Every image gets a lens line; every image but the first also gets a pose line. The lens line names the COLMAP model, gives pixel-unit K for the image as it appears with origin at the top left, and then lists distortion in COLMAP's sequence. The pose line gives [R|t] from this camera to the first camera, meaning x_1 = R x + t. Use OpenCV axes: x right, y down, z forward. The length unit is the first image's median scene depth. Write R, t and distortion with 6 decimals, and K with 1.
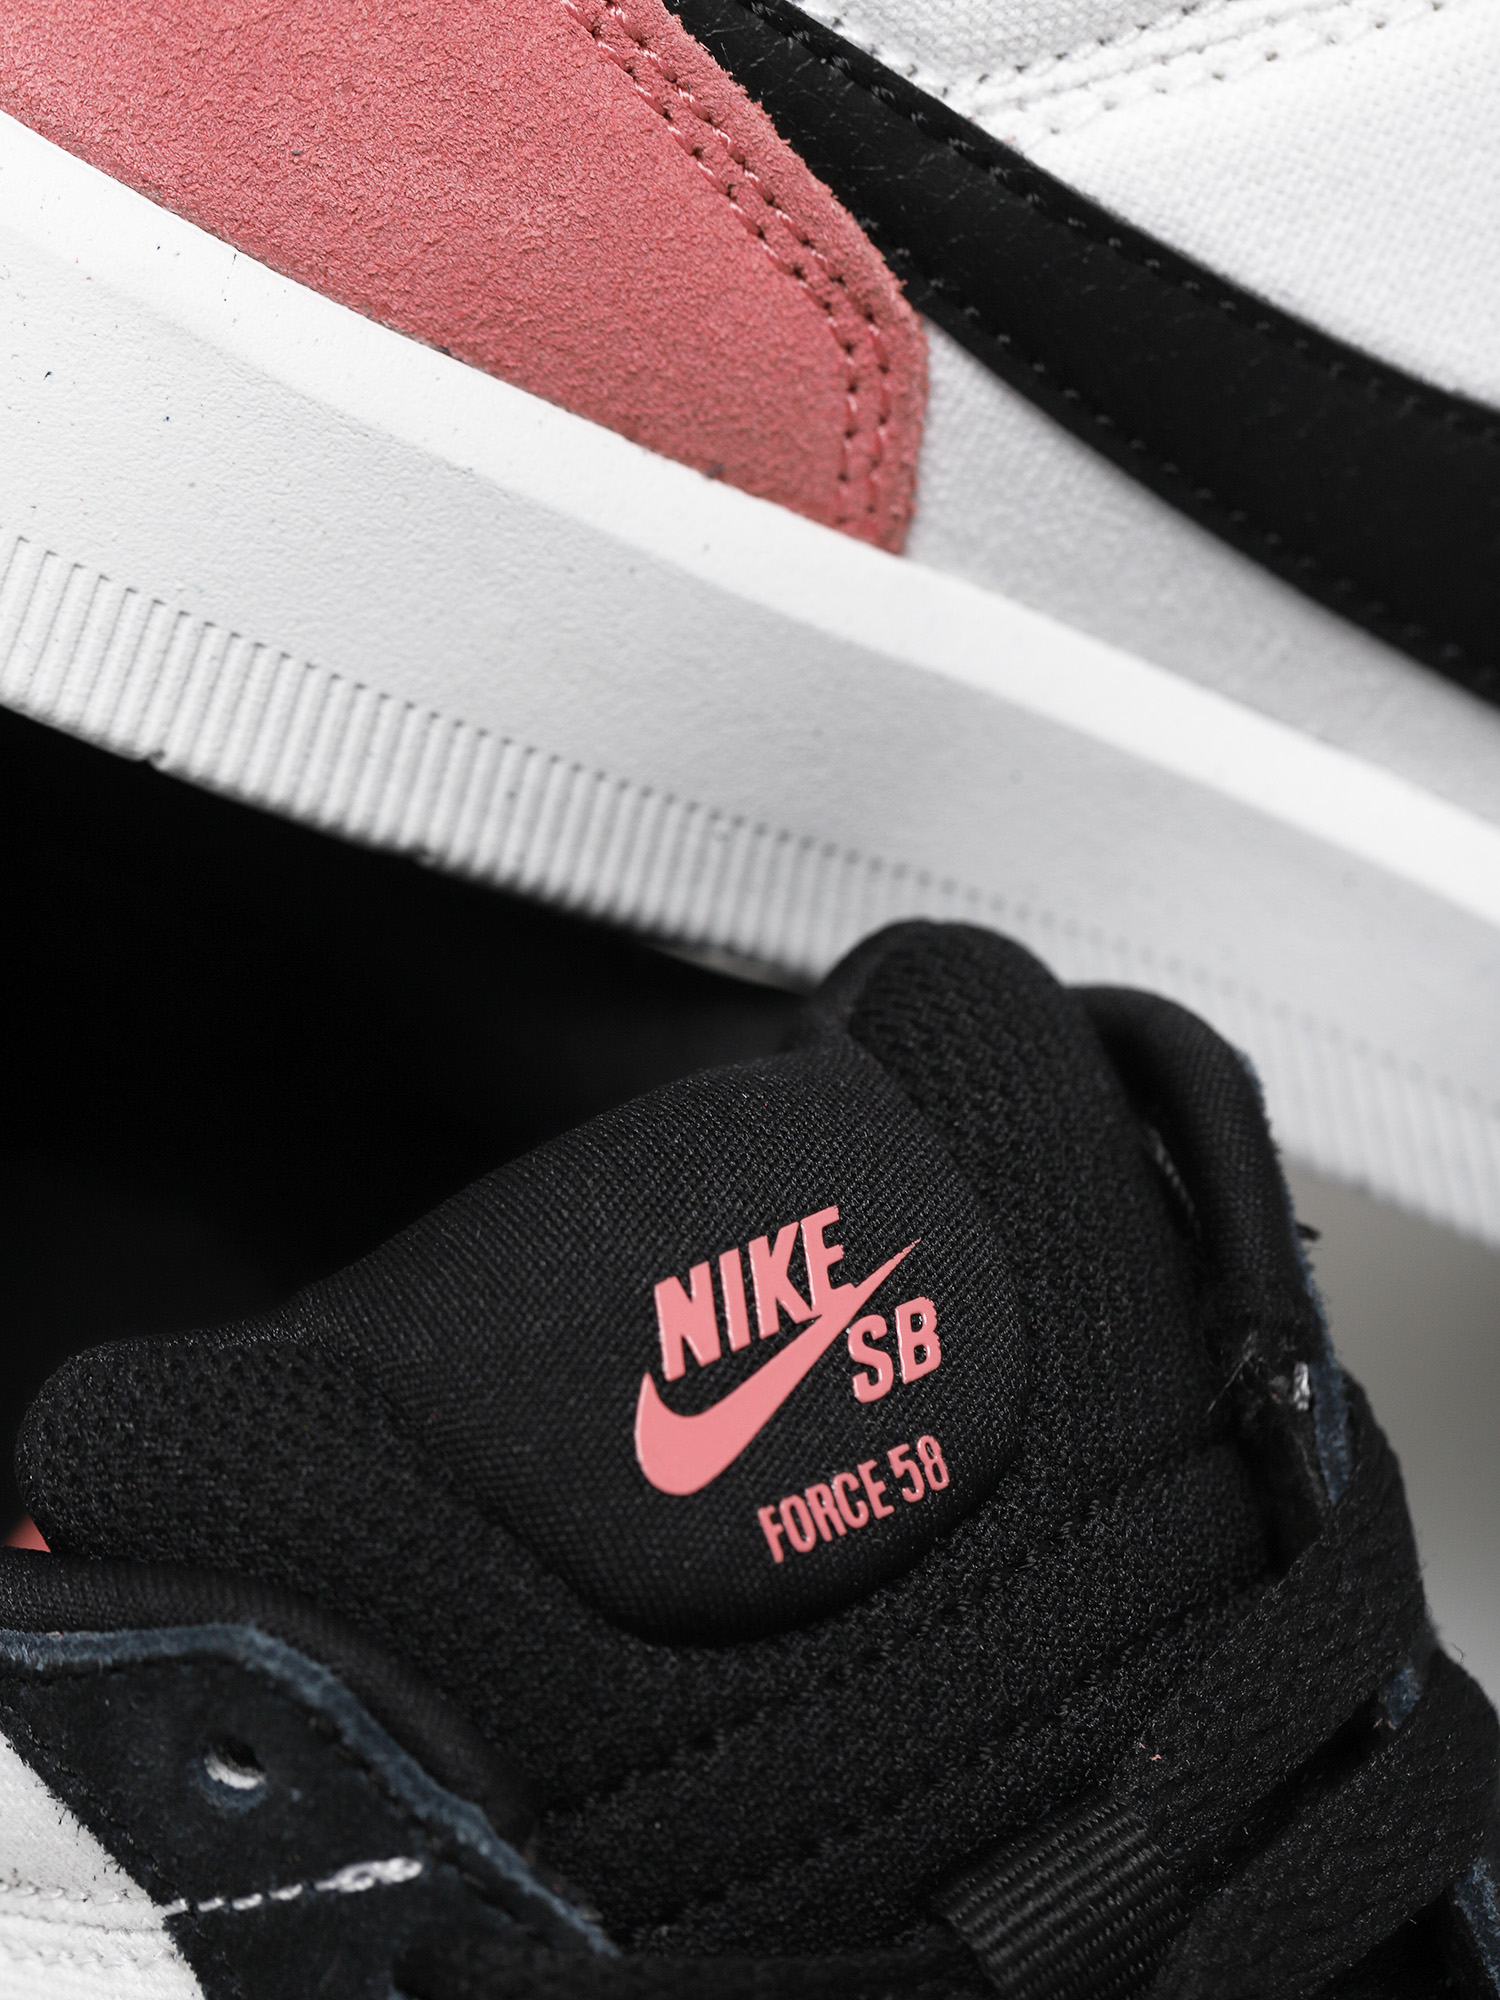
lens RADIAL K [[5677.8, 0, 750.0], [0, 5677.8, 1000.0], [0, 0, 1]] dist [-0.117745, -0.592764]
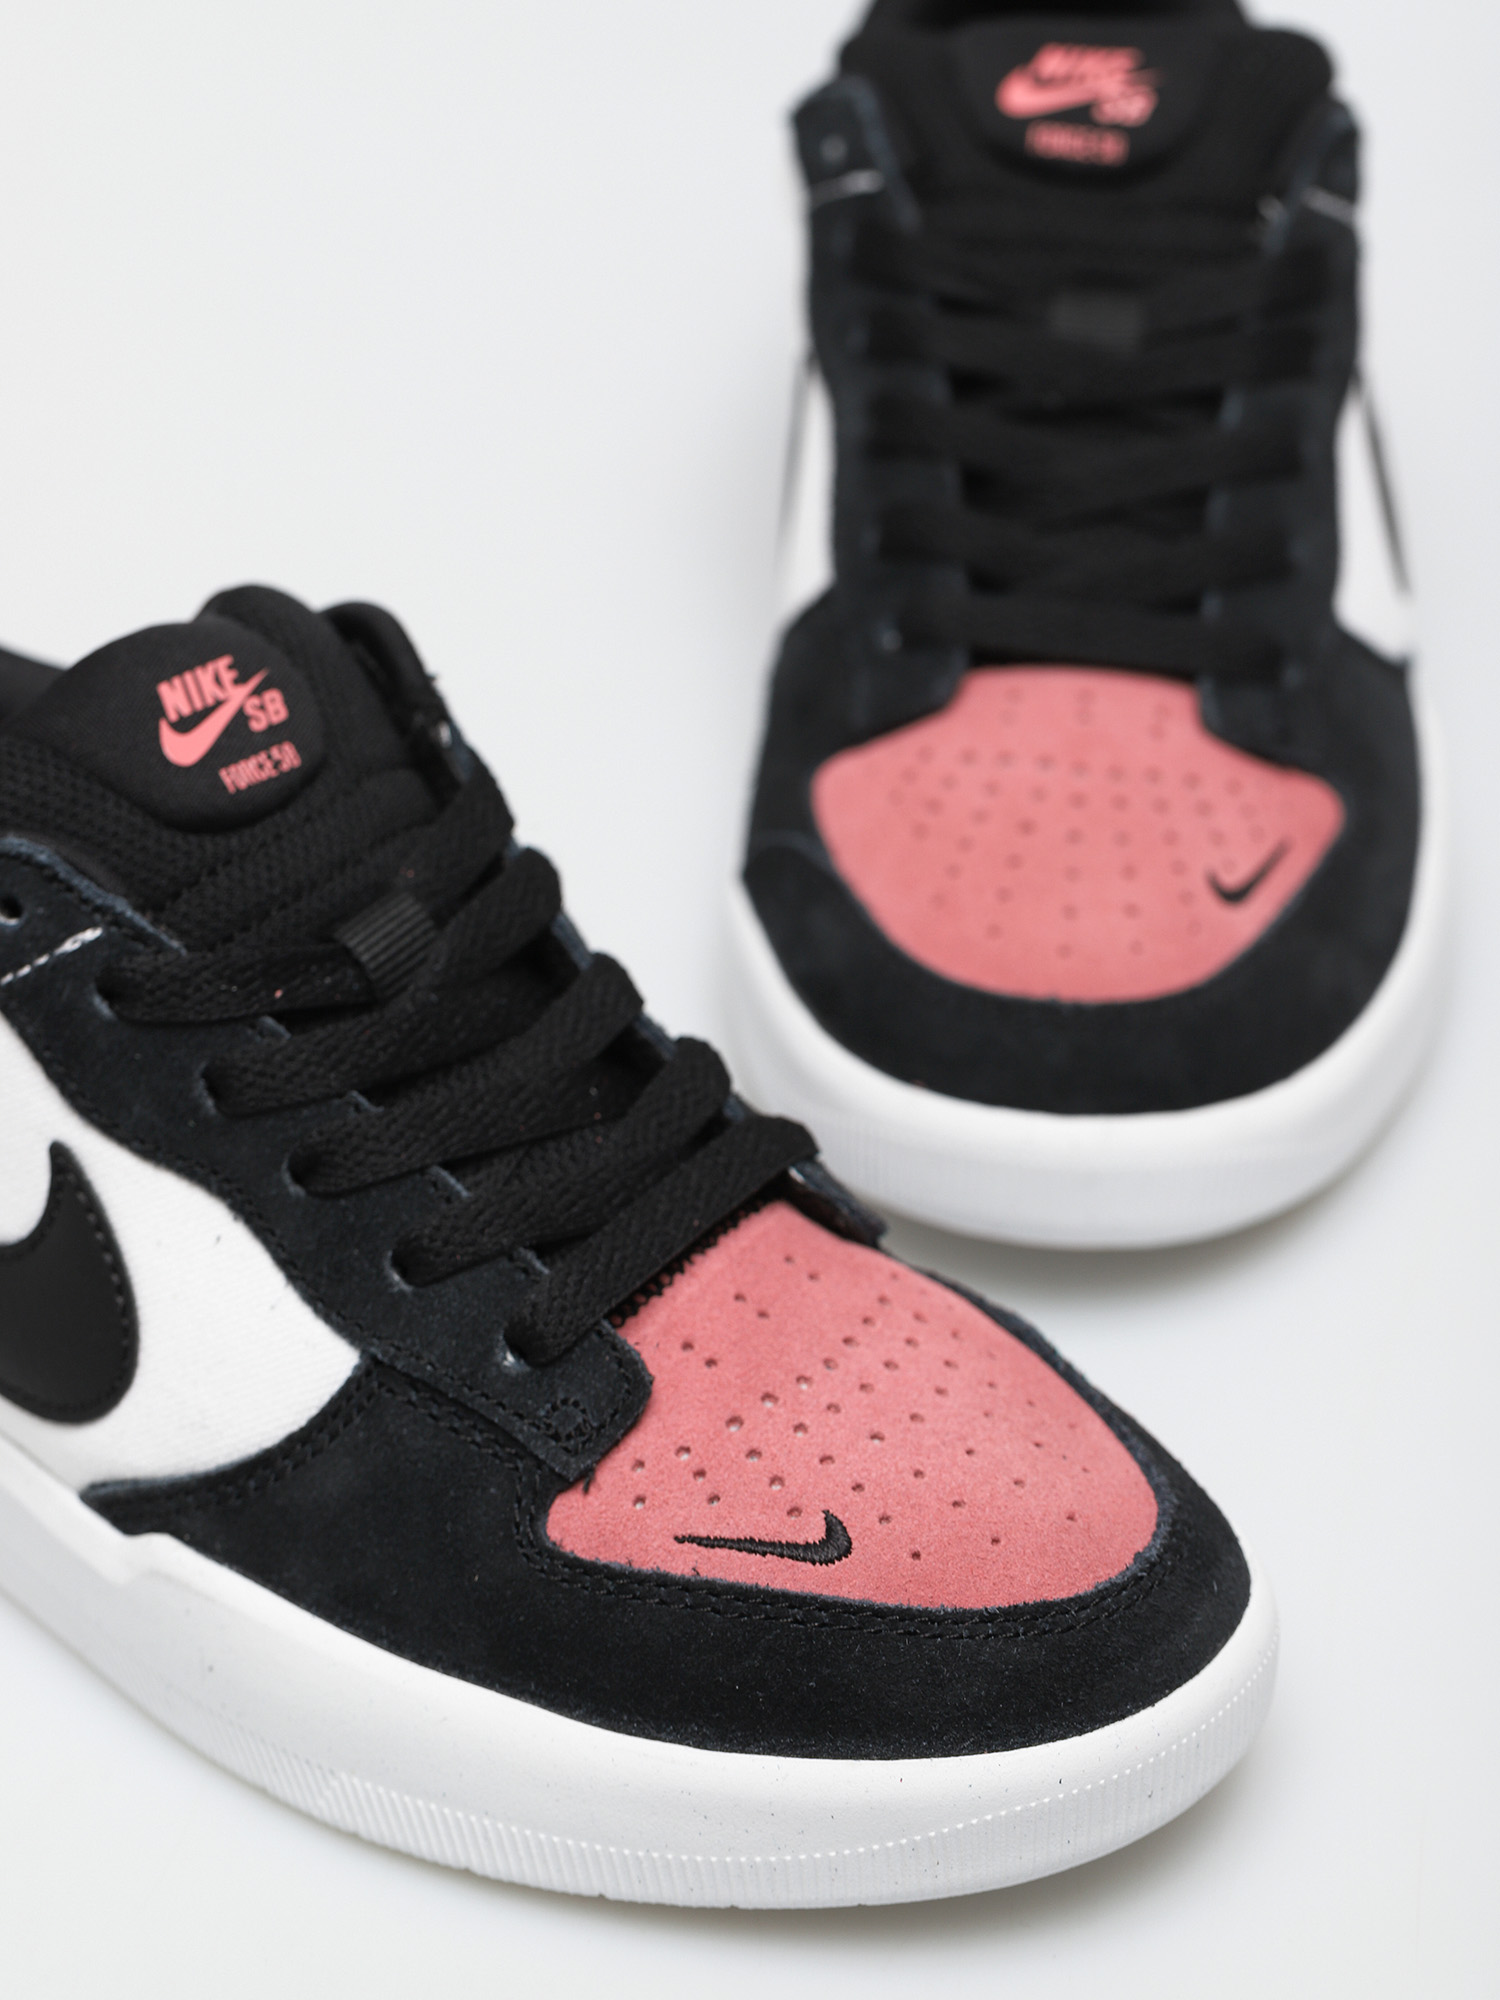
lens RADIAL K [[5677.8, 0, 750.0], [0, 5677.8, 1000.0], [0, 0, 1]] dist [-0.117745, -0.592764]
pose [[0.969488, -0.143220, 0.198949, -0.255758], [0.179721, 0.967198, -0.179520, 0.619549], [-0.166713, 0.209798, 0.963427, -1.190870]]
